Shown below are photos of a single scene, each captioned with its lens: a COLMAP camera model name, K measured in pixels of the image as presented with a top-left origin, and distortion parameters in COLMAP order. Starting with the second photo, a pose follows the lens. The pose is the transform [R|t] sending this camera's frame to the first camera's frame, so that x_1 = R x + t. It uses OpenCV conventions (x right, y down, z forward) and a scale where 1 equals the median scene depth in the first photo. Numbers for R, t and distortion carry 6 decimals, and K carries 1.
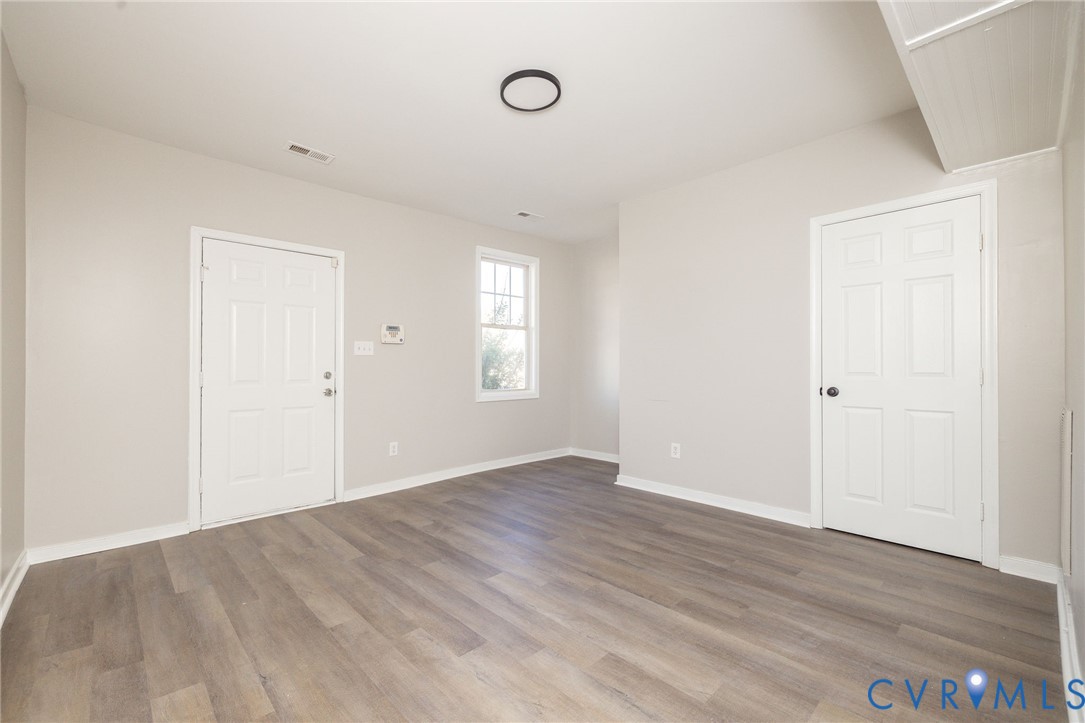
lens RADIAL K [[465.2, 0, 588.1], [0, 465.2, 362.8], [0, 0, 1]] dist [-0.001055, -0.000120]
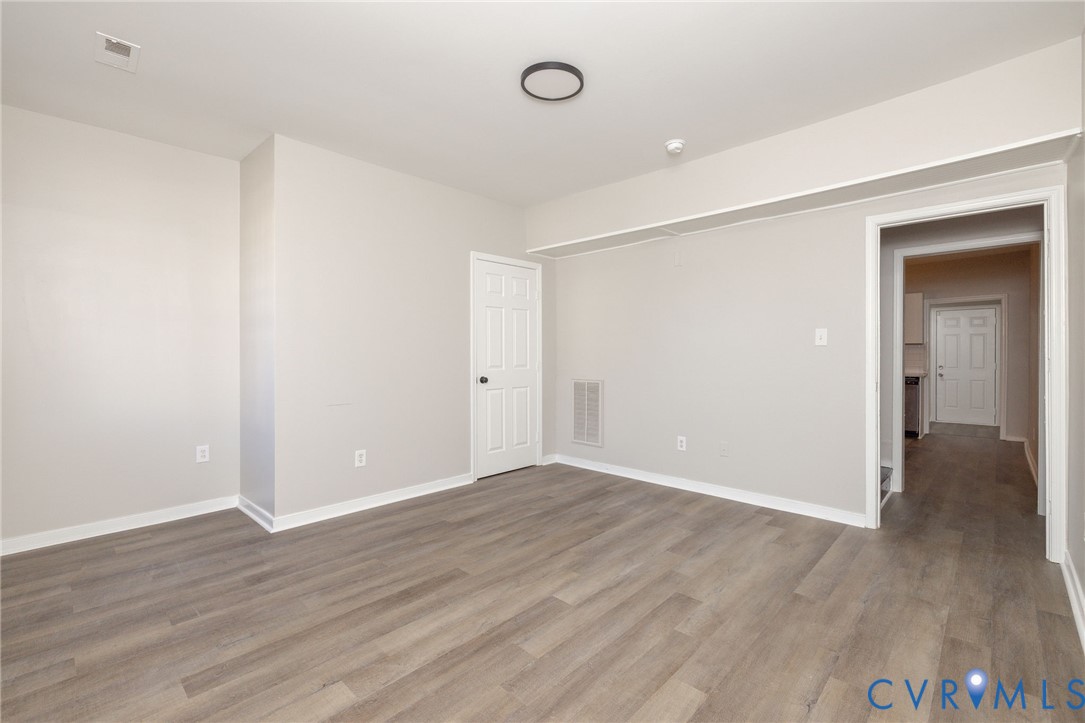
lens RADIAL K [[479.4, 0, 520.0], [0, 479.4, 356.5], [0, 0, 1]] dist [-0.004244, -0.000297]
pose [[0.017024, -0.004321, 0.999846, -1.000220], [-0.007248, 0.999964, 0.004445, -0.016864], [-0.999829, -0.007323, 0.016992, 0.942844]]
